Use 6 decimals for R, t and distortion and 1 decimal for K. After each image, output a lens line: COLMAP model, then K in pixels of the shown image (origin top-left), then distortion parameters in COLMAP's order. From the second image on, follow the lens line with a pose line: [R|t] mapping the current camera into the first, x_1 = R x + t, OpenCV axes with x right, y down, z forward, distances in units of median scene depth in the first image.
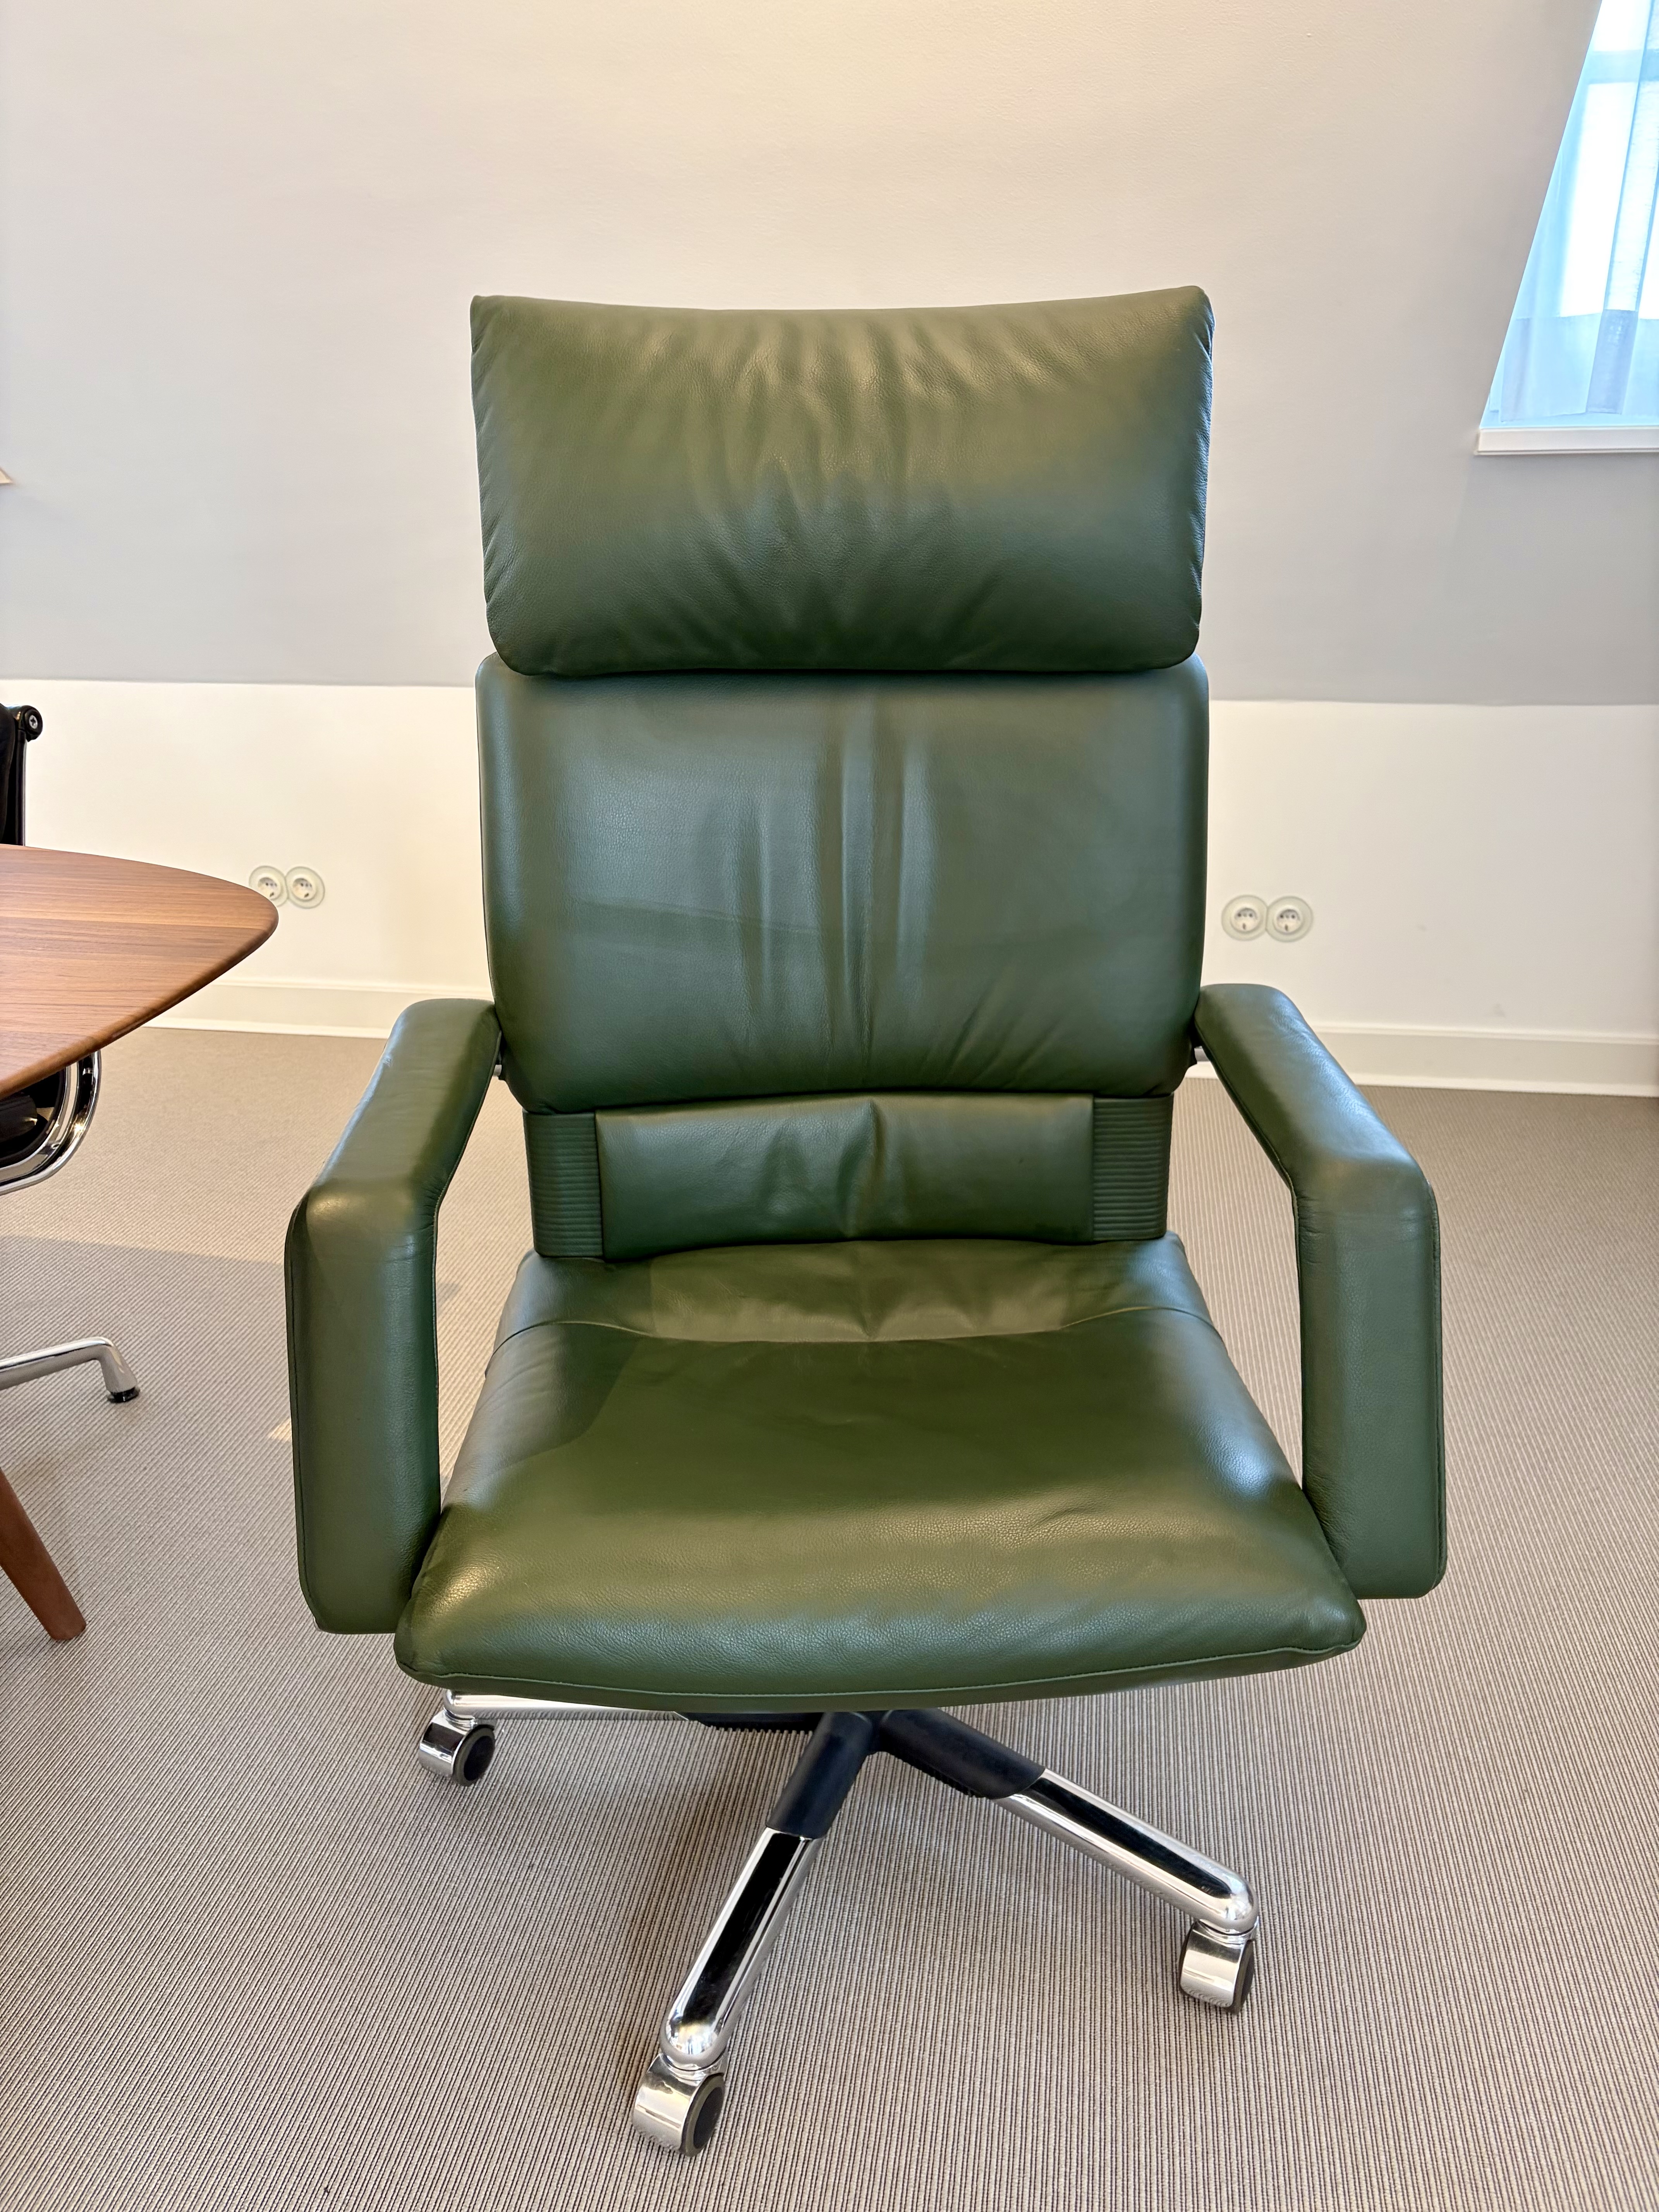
lens RADIAL K [[1679.7, 0, 836.3], [0, 1679.7, 1101.7], [0, 0, 1]] dist [0.060625, -0.071449]
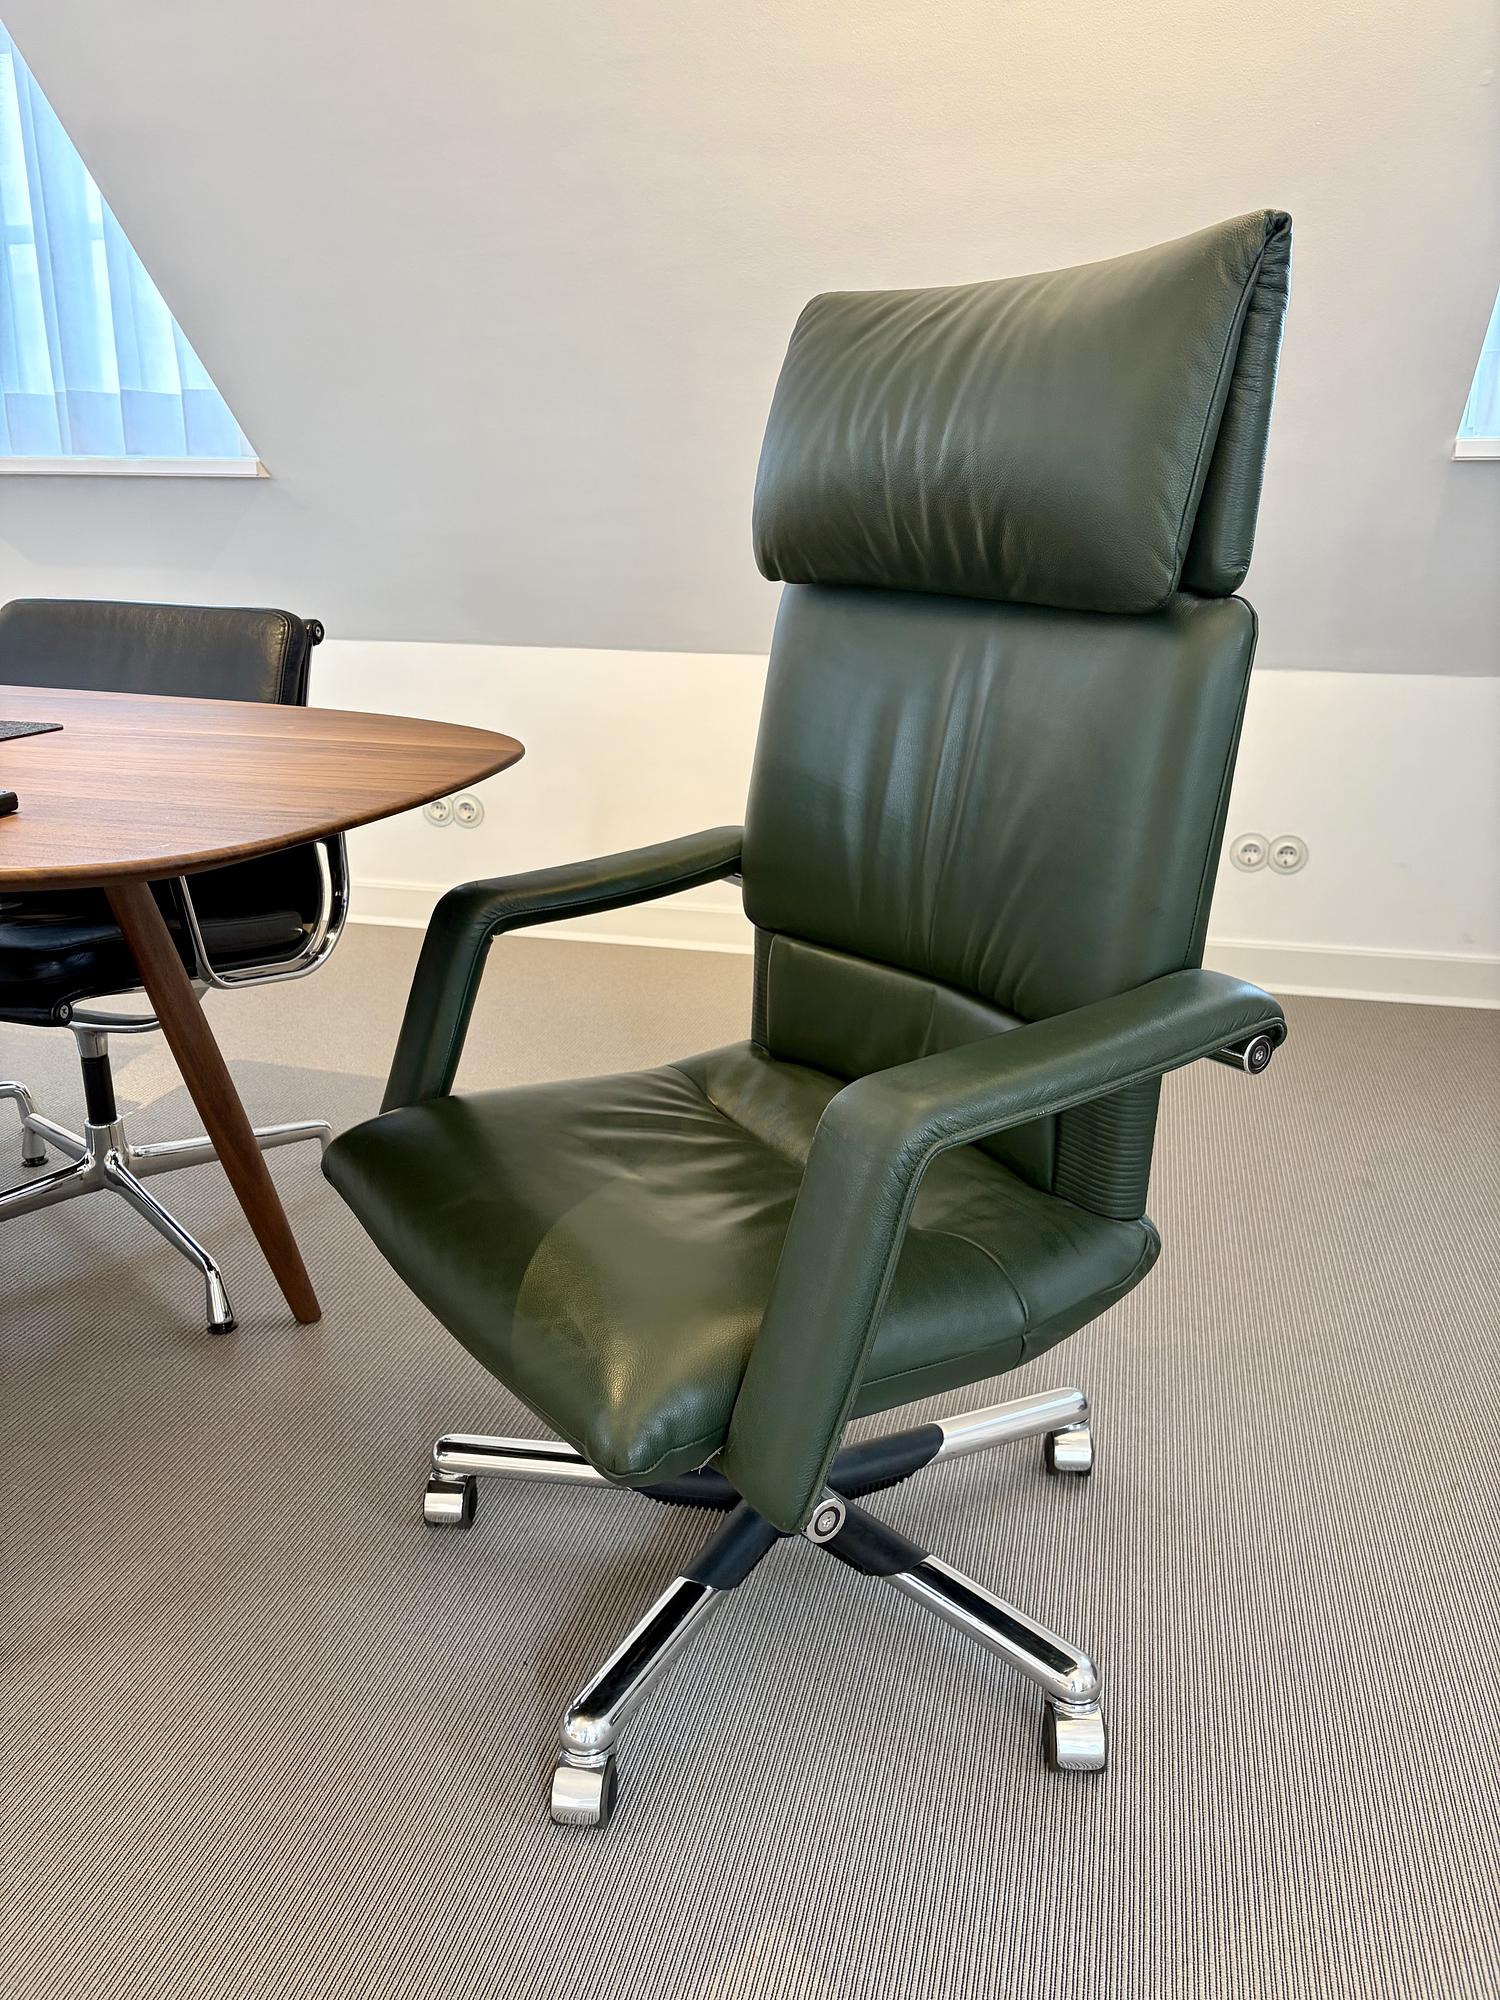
lens RADIAL K [[1527.4, 0, 750.0], [0, 1527.4, 1000.0], [0, 0, 1]] dist [0.015709, 0.009834]
pose [[0.996094, 0.039865, -0.078787, -0.034066], [-0.043875, 0.997793, -0.049838, 0.121946], [0.076626, 0.053100, 0.995645, -0.169682]]
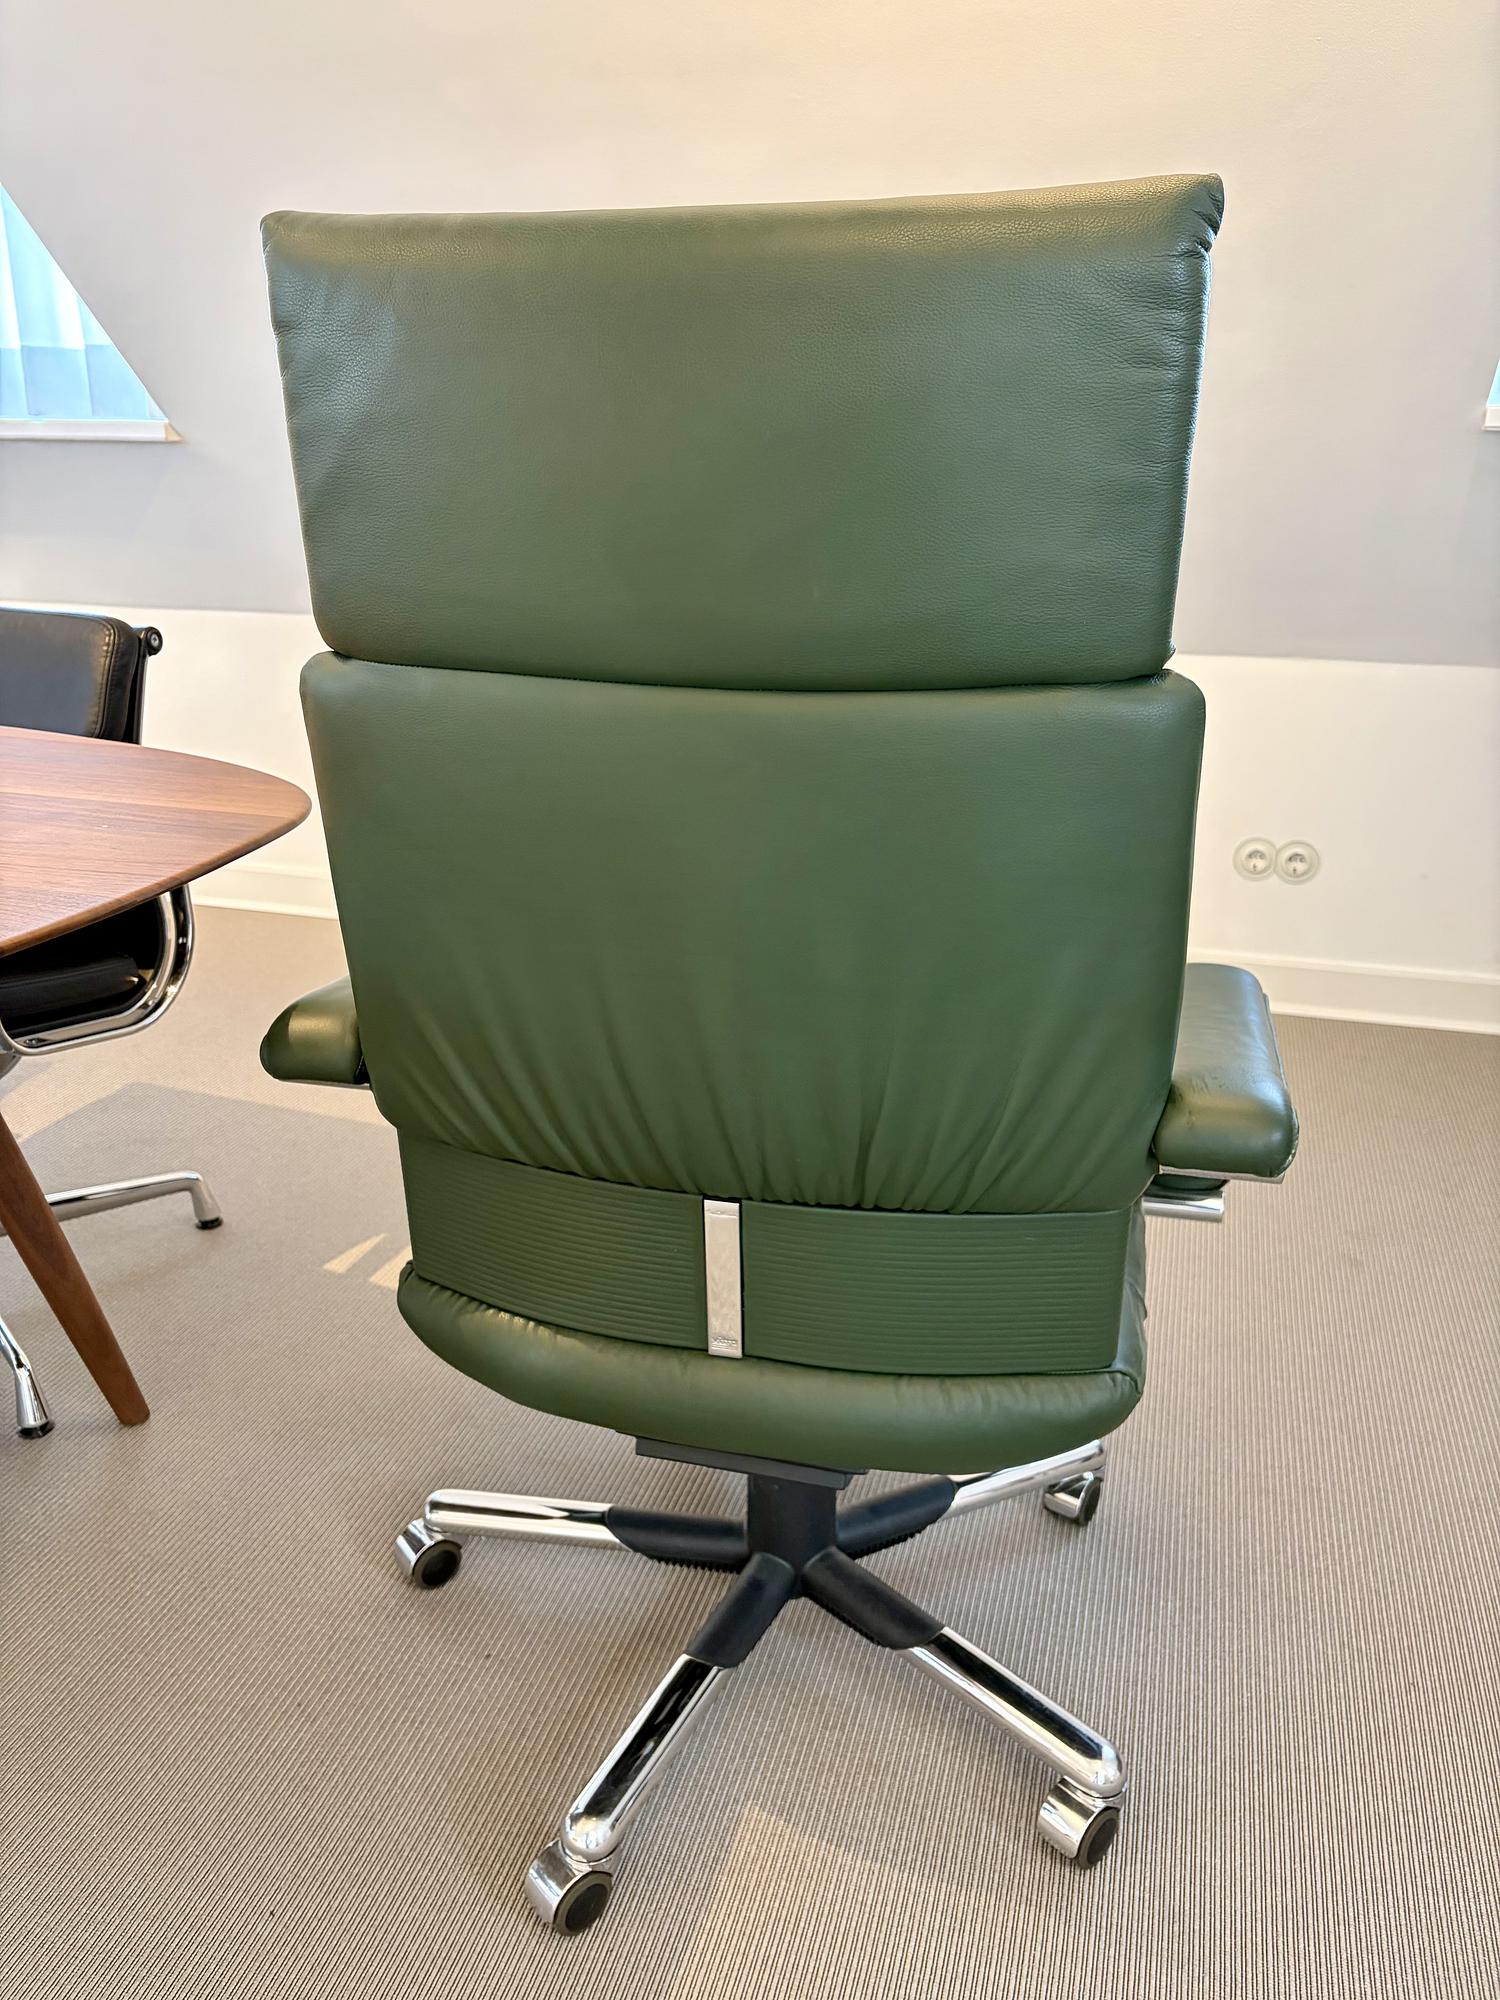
lens RADIAL K [[1527.7, 0, 750.0], [0, 1527.7, 1000.0], [0, 0, 1]] dist [0.056773, -0.065599]
pose [[0.992036, 0.055136, -0.113248, 0.077352], [-0.056244, 0.998395, -0.006615, 0.009131], [0.112701, 0.012932, 0.993545, -0.007707]]
